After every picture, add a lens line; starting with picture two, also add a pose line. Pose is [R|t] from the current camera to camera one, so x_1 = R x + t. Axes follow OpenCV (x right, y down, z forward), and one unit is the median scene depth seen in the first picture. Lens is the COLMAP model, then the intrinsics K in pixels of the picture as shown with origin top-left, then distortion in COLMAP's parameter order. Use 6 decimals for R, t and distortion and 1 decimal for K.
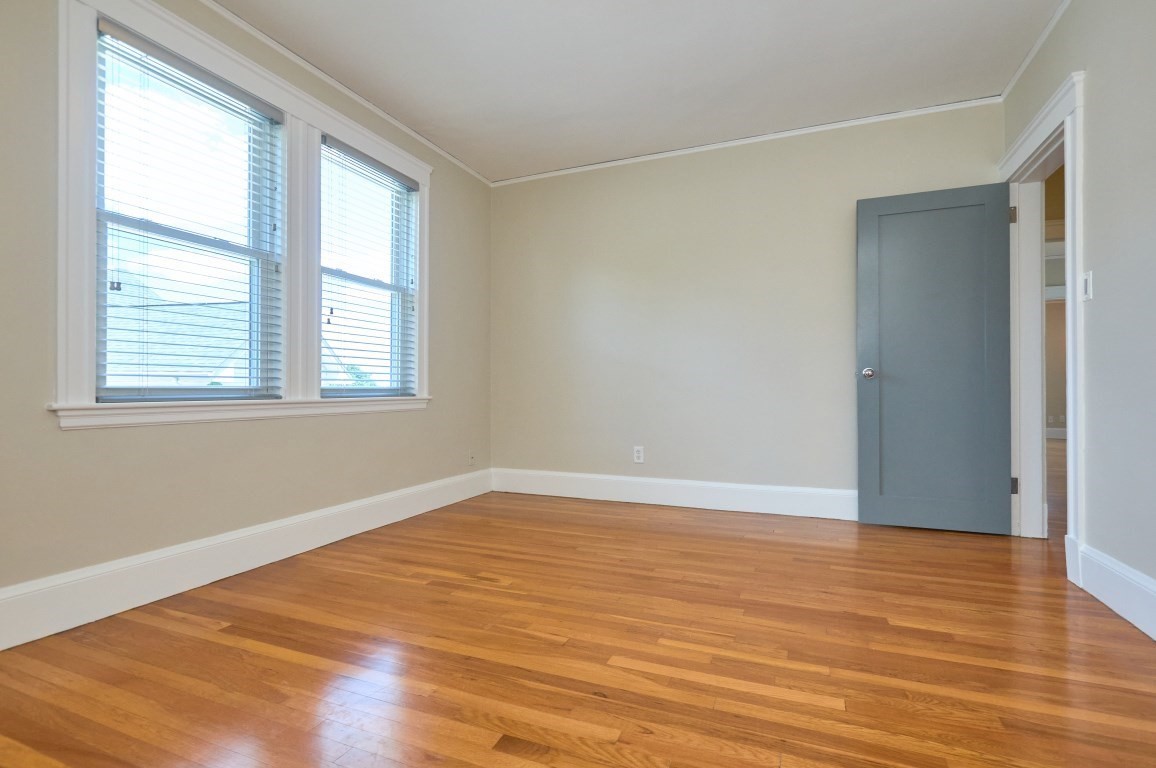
lens RADIAL K [[555.6, 0, 578.0], [0, 555.6, 384.0], [0, 0, 1]] dist [0.029060, -0.000025]
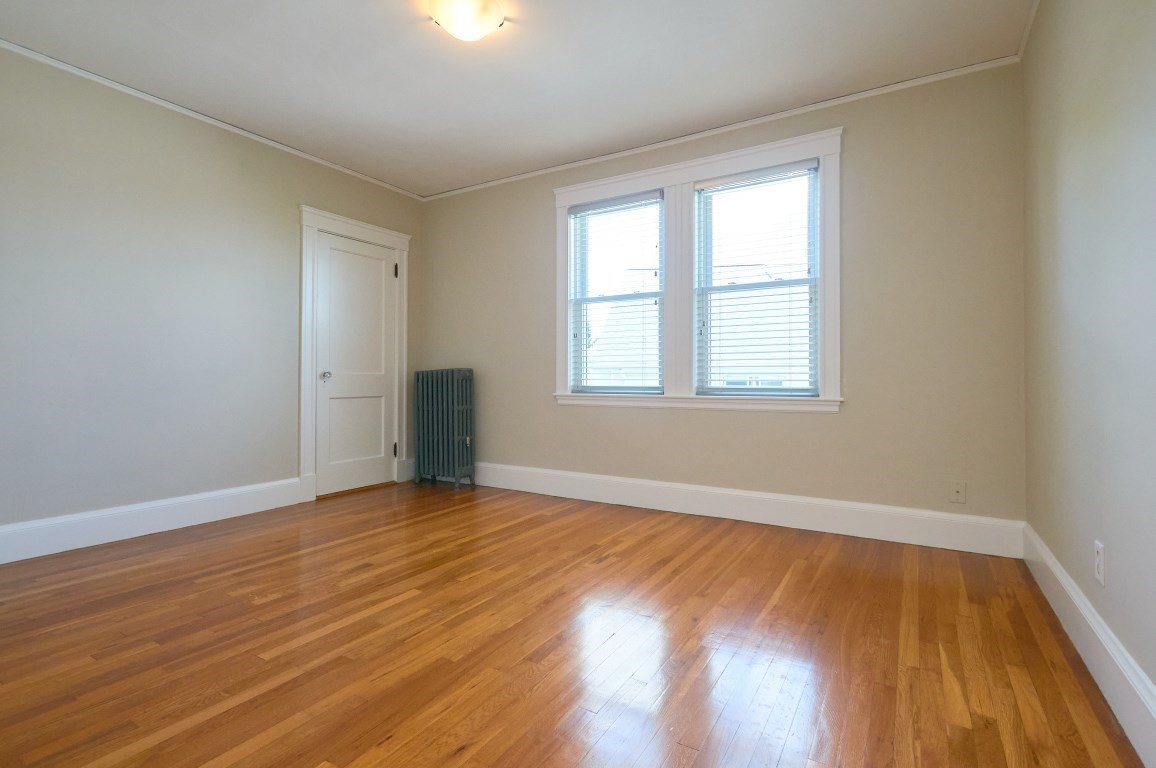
lens RADIAL K [[530.5, 0, 578.0], [0, 530.5, 384.0], [0, 0, 1]] dist [-0.001567, -0.000172]
pose [[-0.147845, 0.008651, -0.988973, 0.968642], [0.004576, 0.999957, 0.008063, -0.015929], [0.989000, -0.003334, -0.147878, 1.197274]]
